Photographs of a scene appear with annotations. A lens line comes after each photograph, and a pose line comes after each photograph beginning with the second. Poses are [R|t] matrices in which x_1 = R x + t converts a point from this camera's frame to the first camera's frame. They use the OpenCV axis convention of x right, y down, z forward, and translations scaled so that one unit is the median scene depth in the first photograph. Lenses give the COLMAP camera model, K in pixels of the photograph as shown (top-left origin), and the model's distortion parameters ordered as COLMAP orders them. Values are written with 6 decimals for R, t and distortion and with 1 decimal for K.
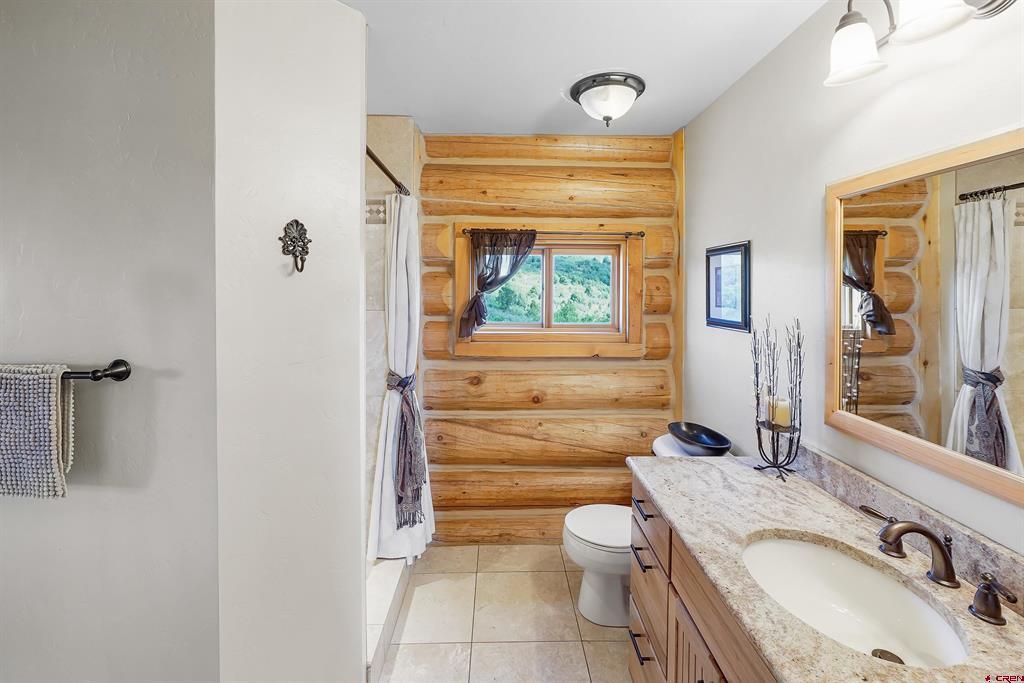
lens RADIAL K [[448.8, 0, 511.5], [0, 448.8, 305.0], [0, 0, 1]] dist [-0.028230, 0.014918]
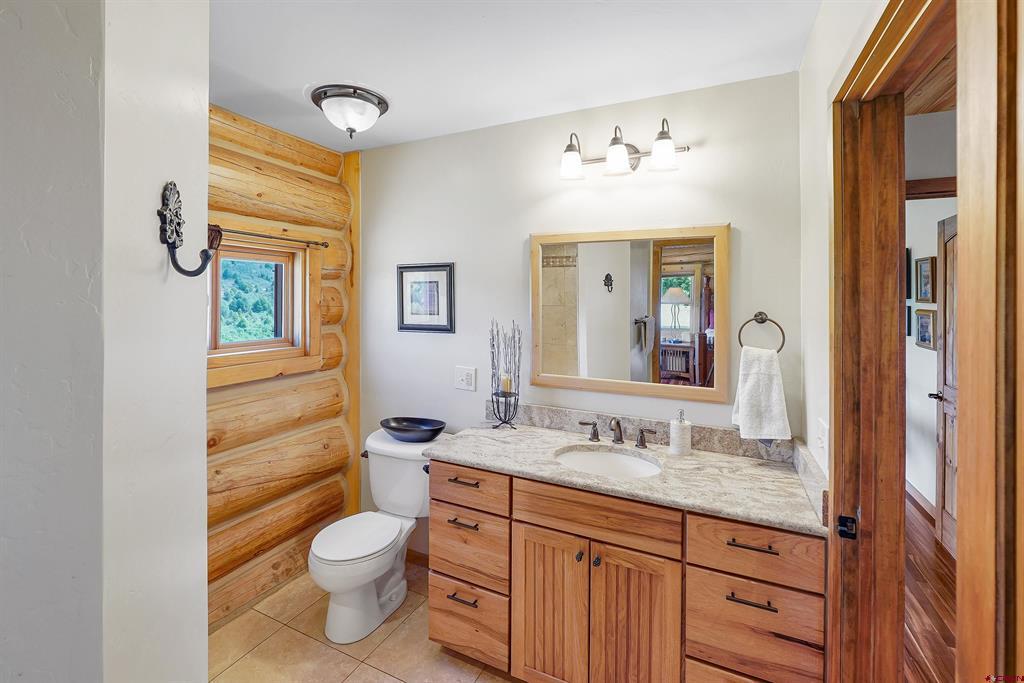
lens RADIAL K [[446.0, 0, 508.3], [0, 446.0, 308.4], [0, 0, 1]] dist [-0.012233, 0.000584]
pose [[0.454014, -0.023856, 0.890675, -0.402452], [0.034496, 0.999363, 0.009184, -0.011743], [-0.890326, 0.026555, 0.454548, 0.188333]]
